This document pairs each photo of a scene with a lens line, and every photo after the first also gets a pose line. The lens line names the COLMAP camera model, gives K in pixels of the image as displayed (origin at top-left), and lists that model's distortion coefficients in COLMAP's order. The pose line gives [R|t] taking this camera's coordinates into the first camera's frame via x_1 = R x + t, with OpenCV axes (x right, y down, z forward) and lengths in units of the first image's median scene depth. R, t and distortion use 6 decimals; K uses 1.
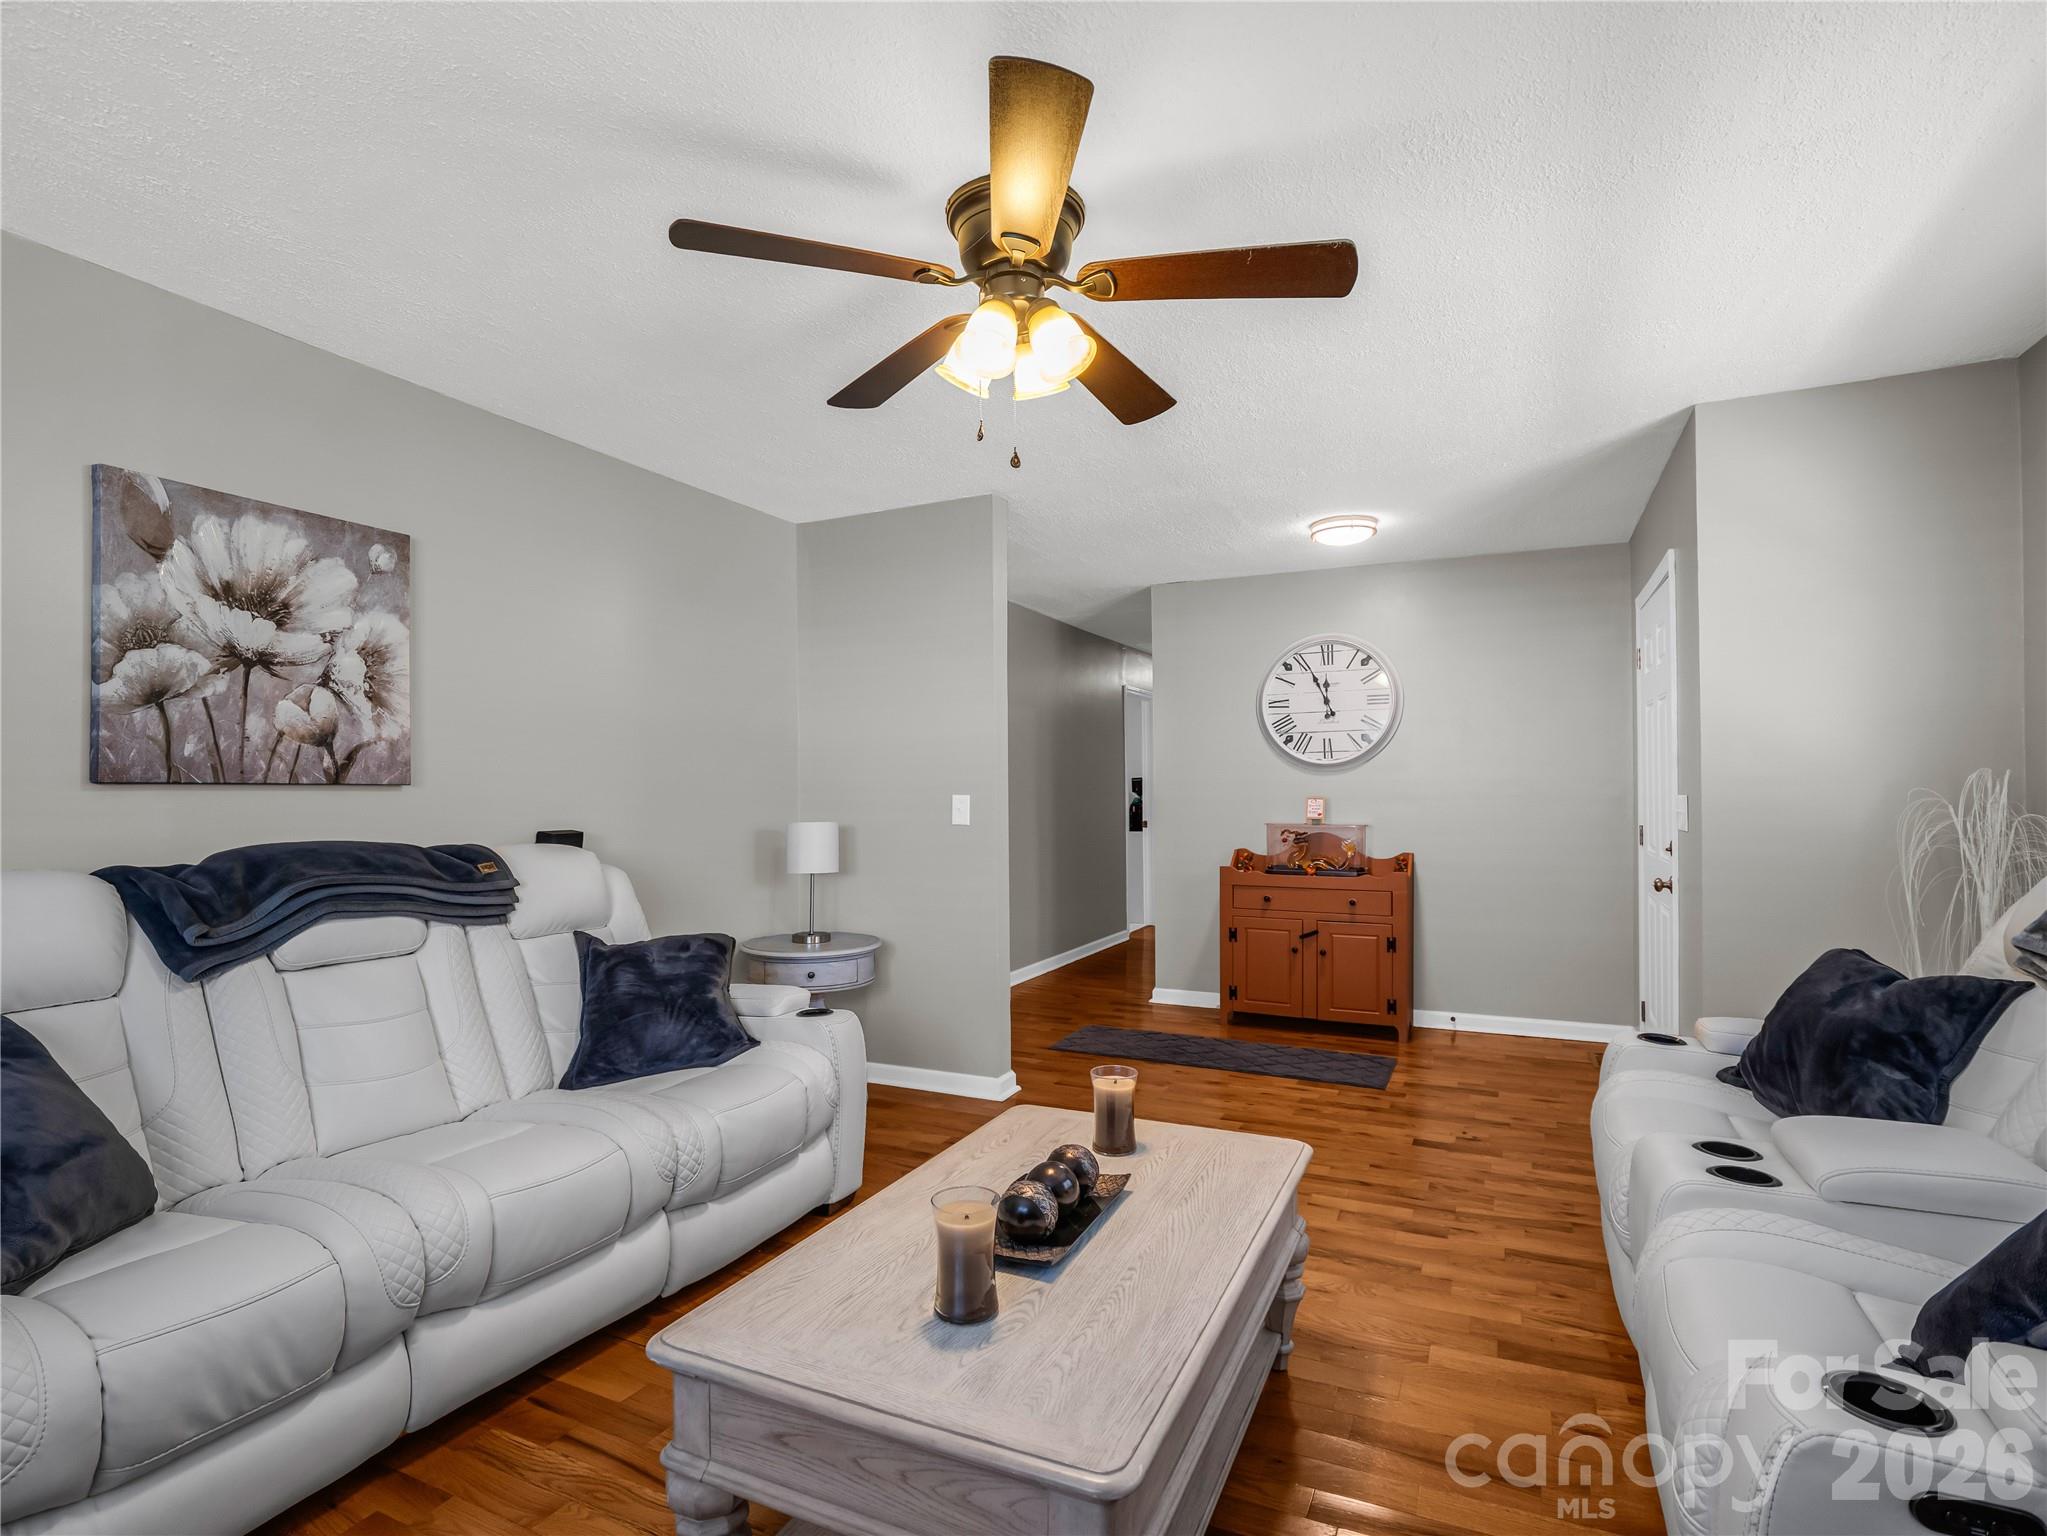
lens RADIAL K [[1013.9, 0, 1046.4], [0, 1013.9, 794.1], [0, 0, 1]] dist [-0.013723, -0.000540]
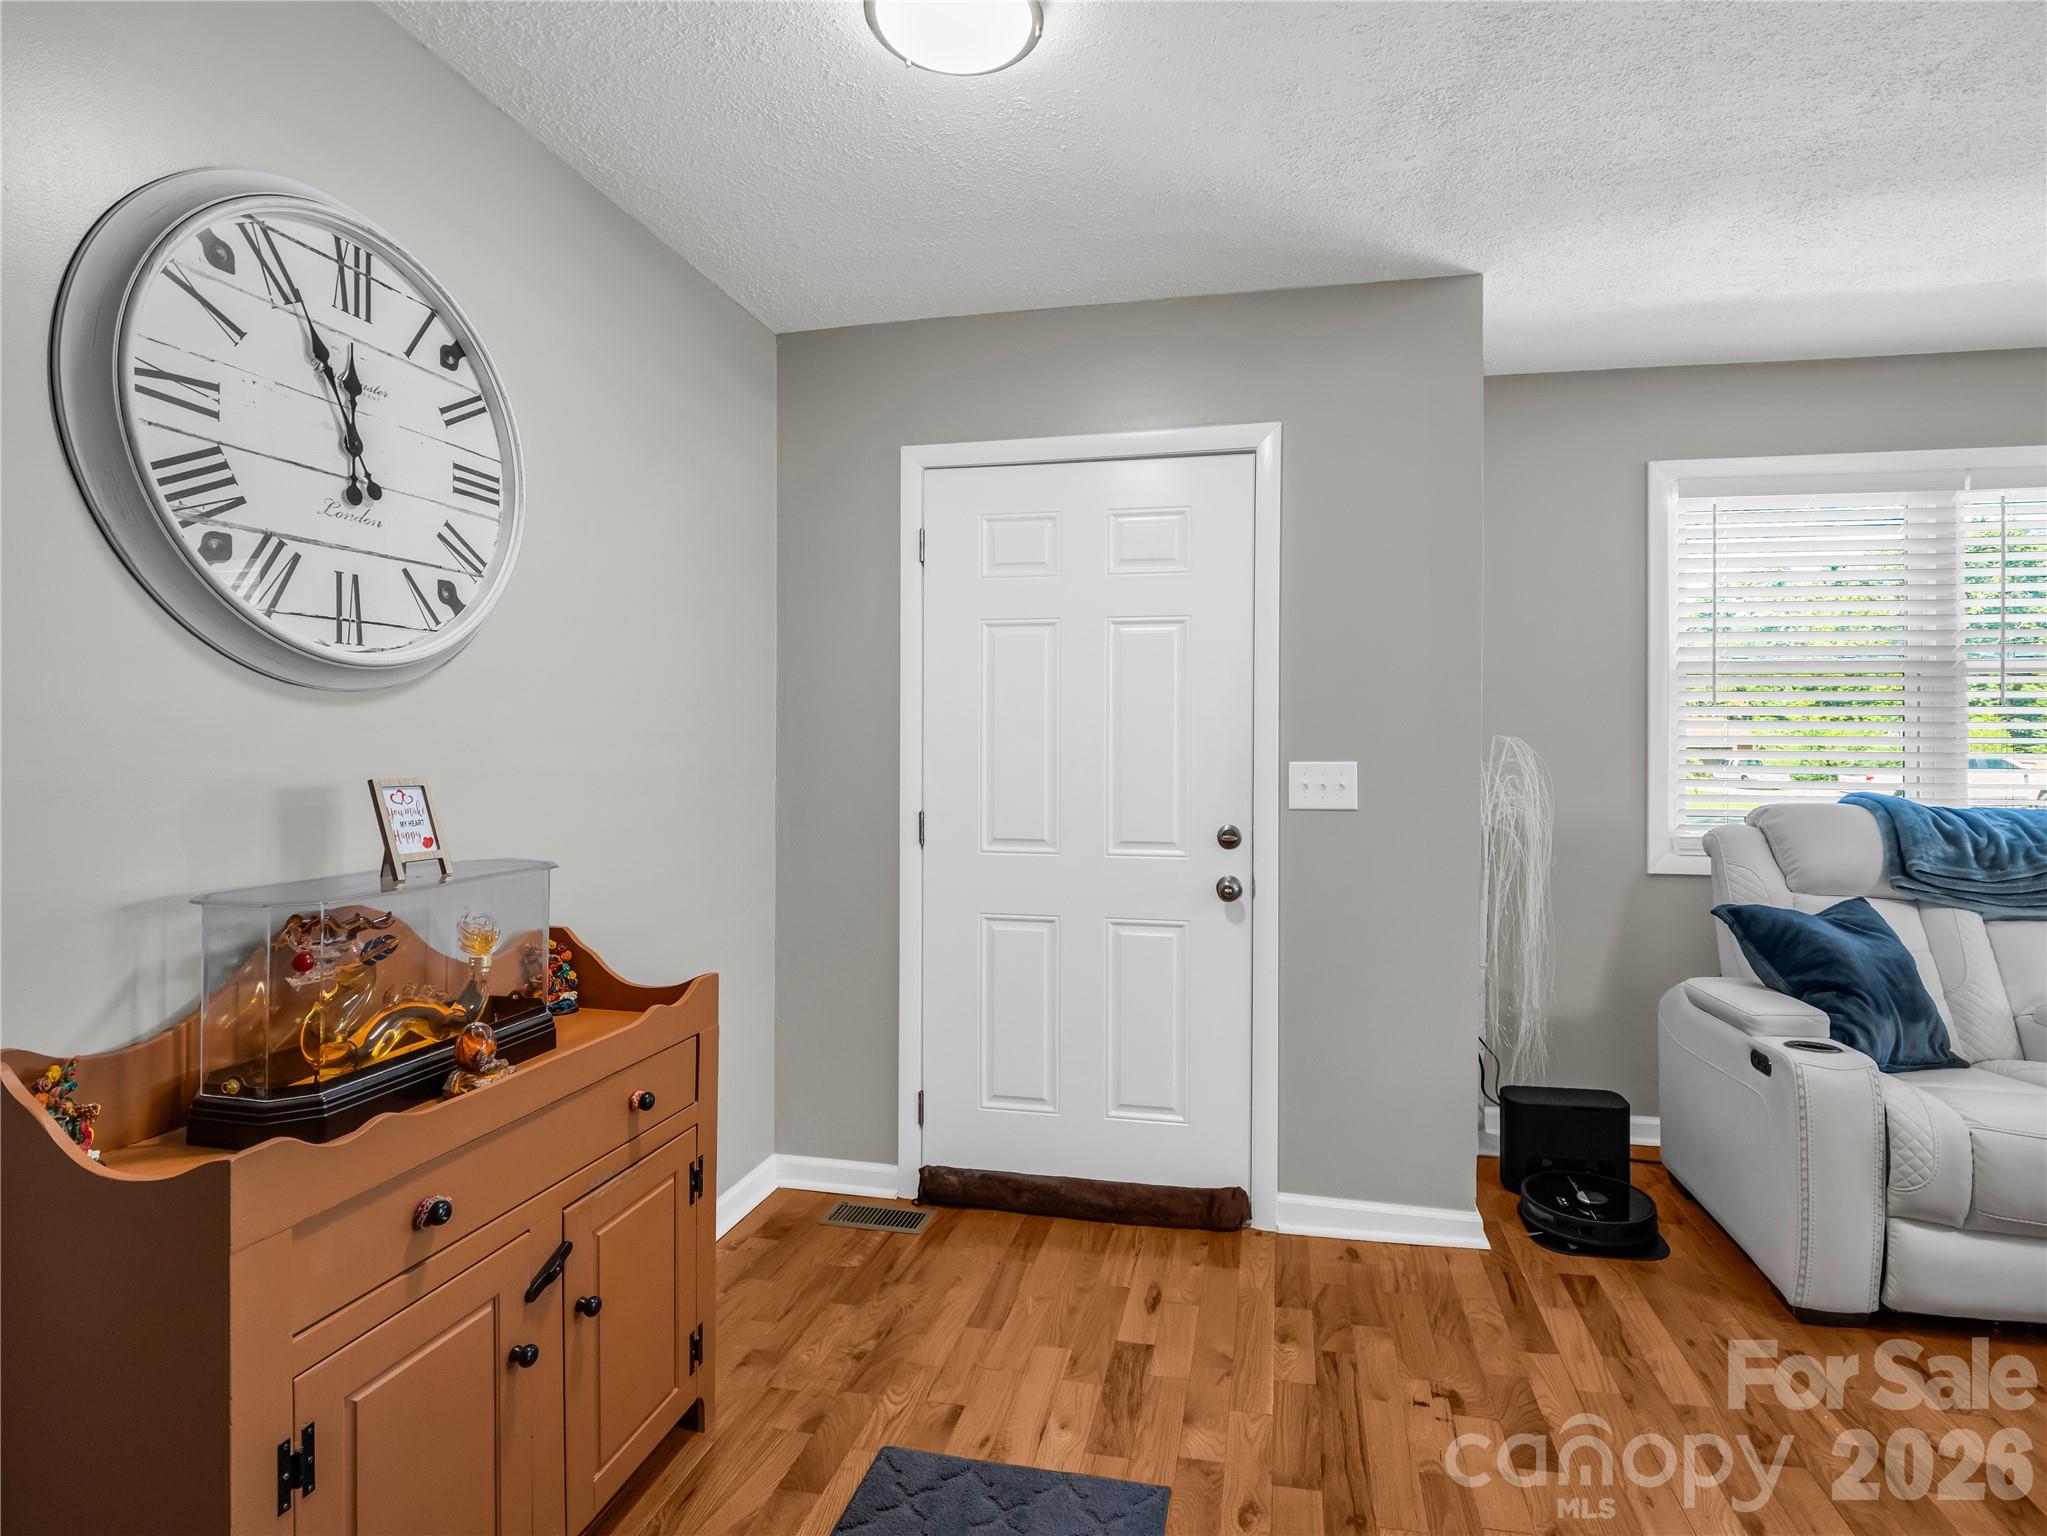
lens RADIAL K [[1055.3, 0, 1063.3], [0, 1055.3, 755.0], [0, 0, 1]] dist [-0.025691, -0.002294]
pose [[-0.221276, 0.000758, 0.975211, -0.097267], [0.004980, 0.999988, 0.000353, -0.006162], [-0.975199, 0.004935, -0.221277, 1.673611]]
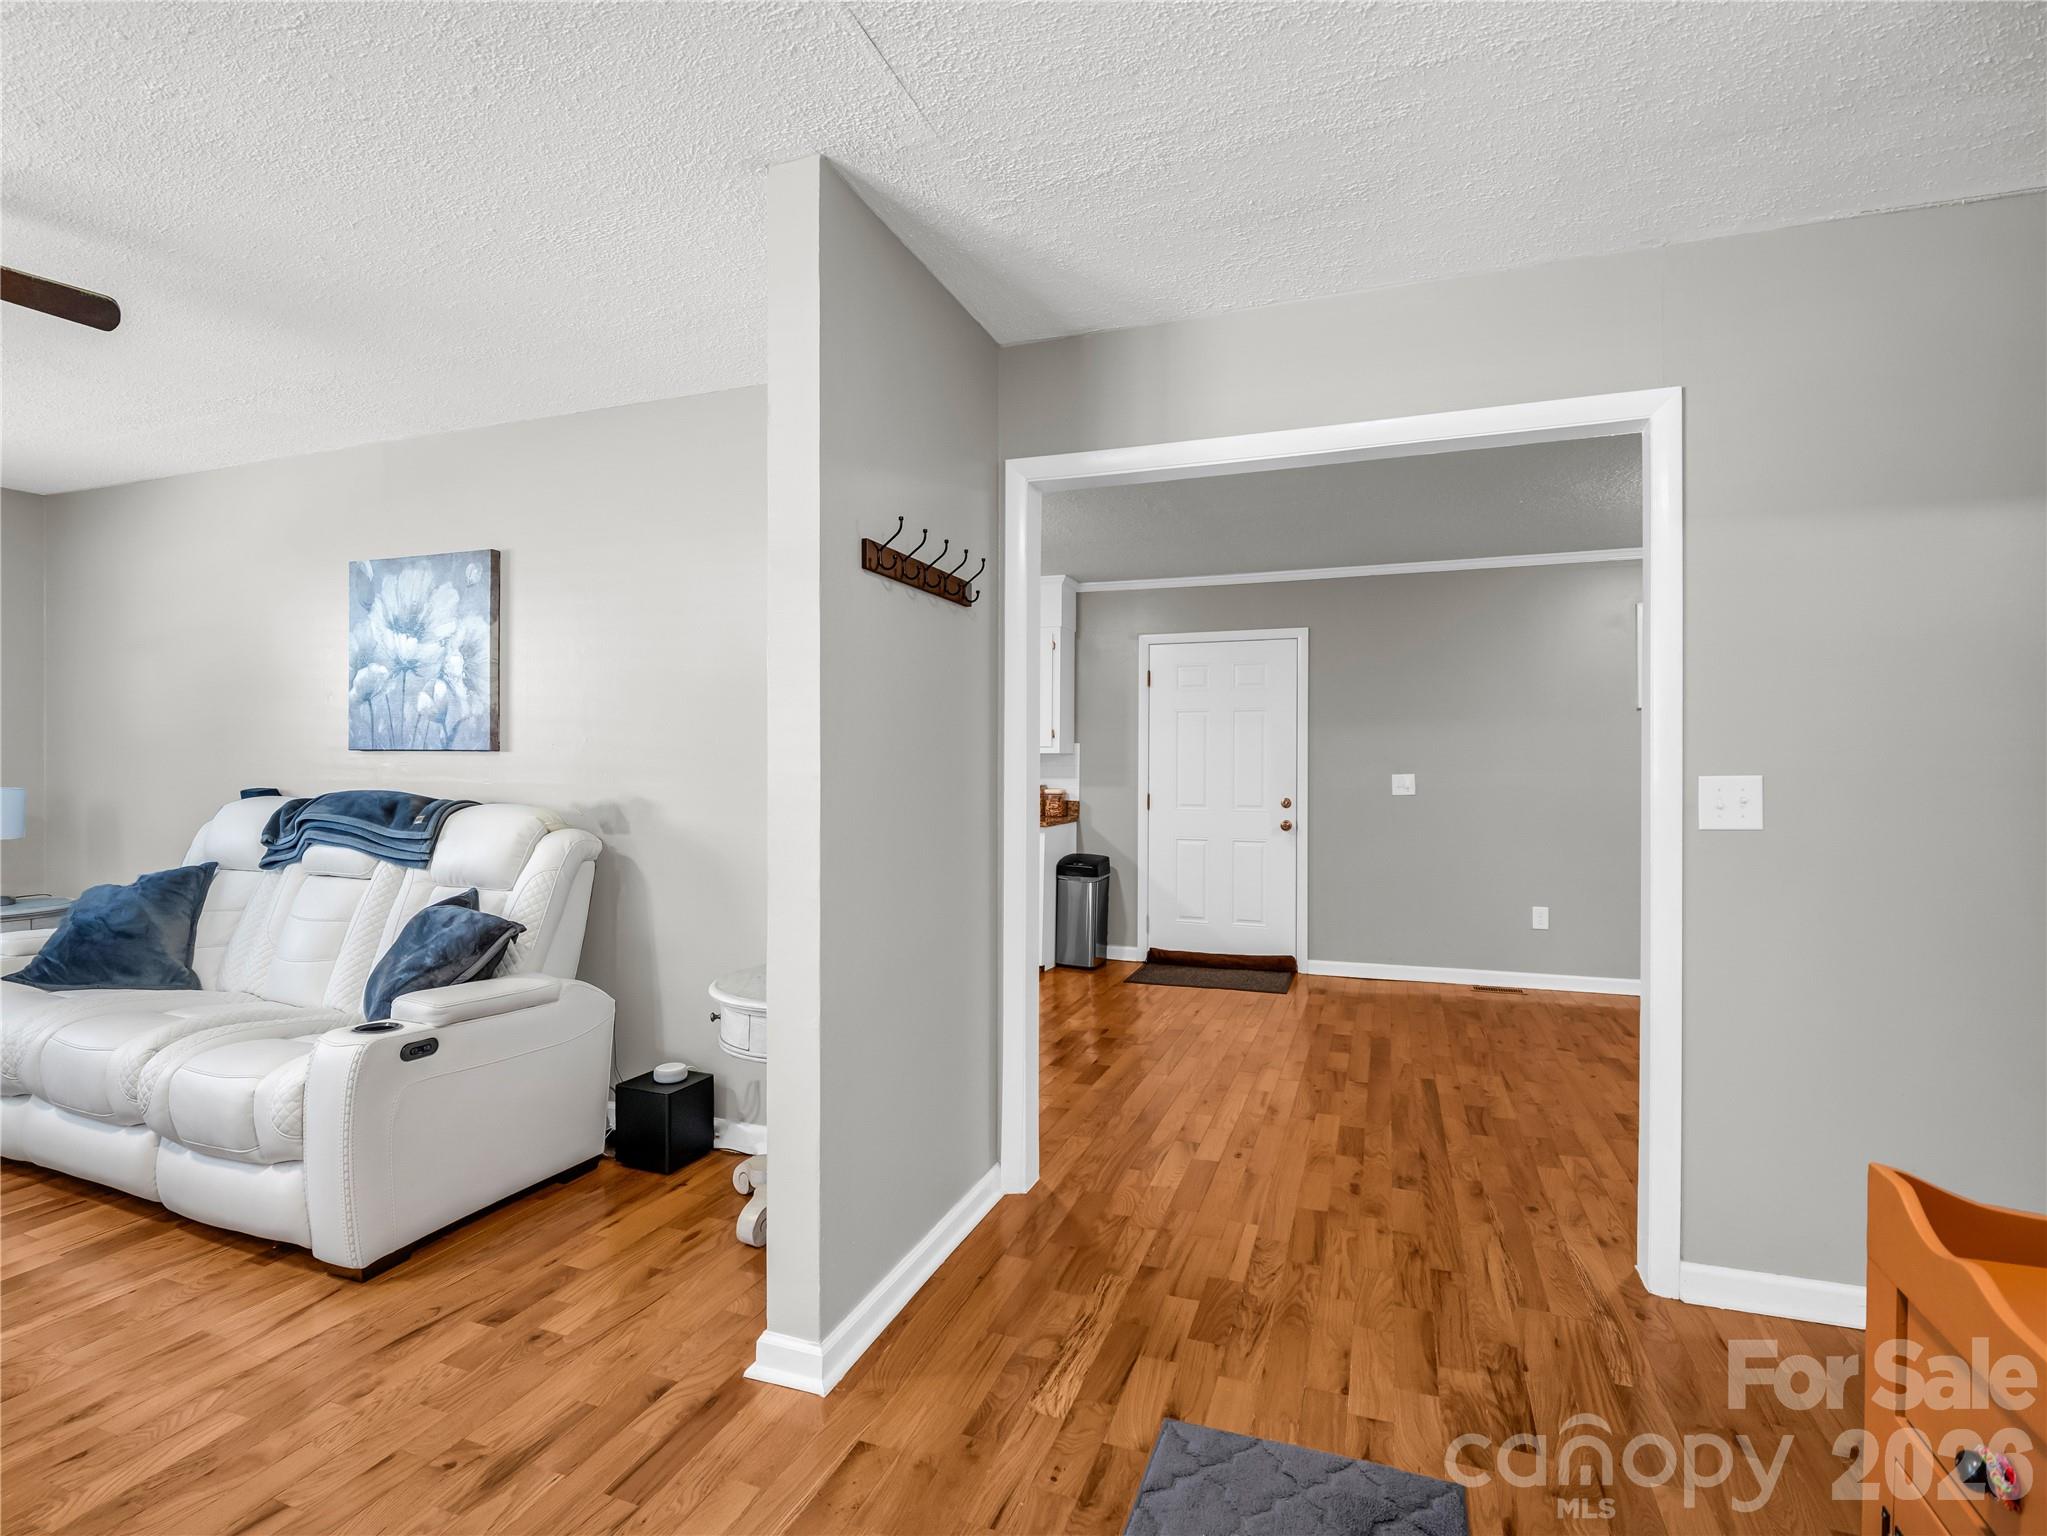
lens RADIAL K [[1013.9, 0, 1004.9], [0, 1013.9, 775.7], [0, 0, 1]] dist [-0.013723, -0.000540]
pose [[0.066874, 0.023185, -0.997492, 0.660245], [-0.009361, 0.999701, 0.022608, -0.012579], [0.997718, 0.007825, 0.067071, 1.562882]]
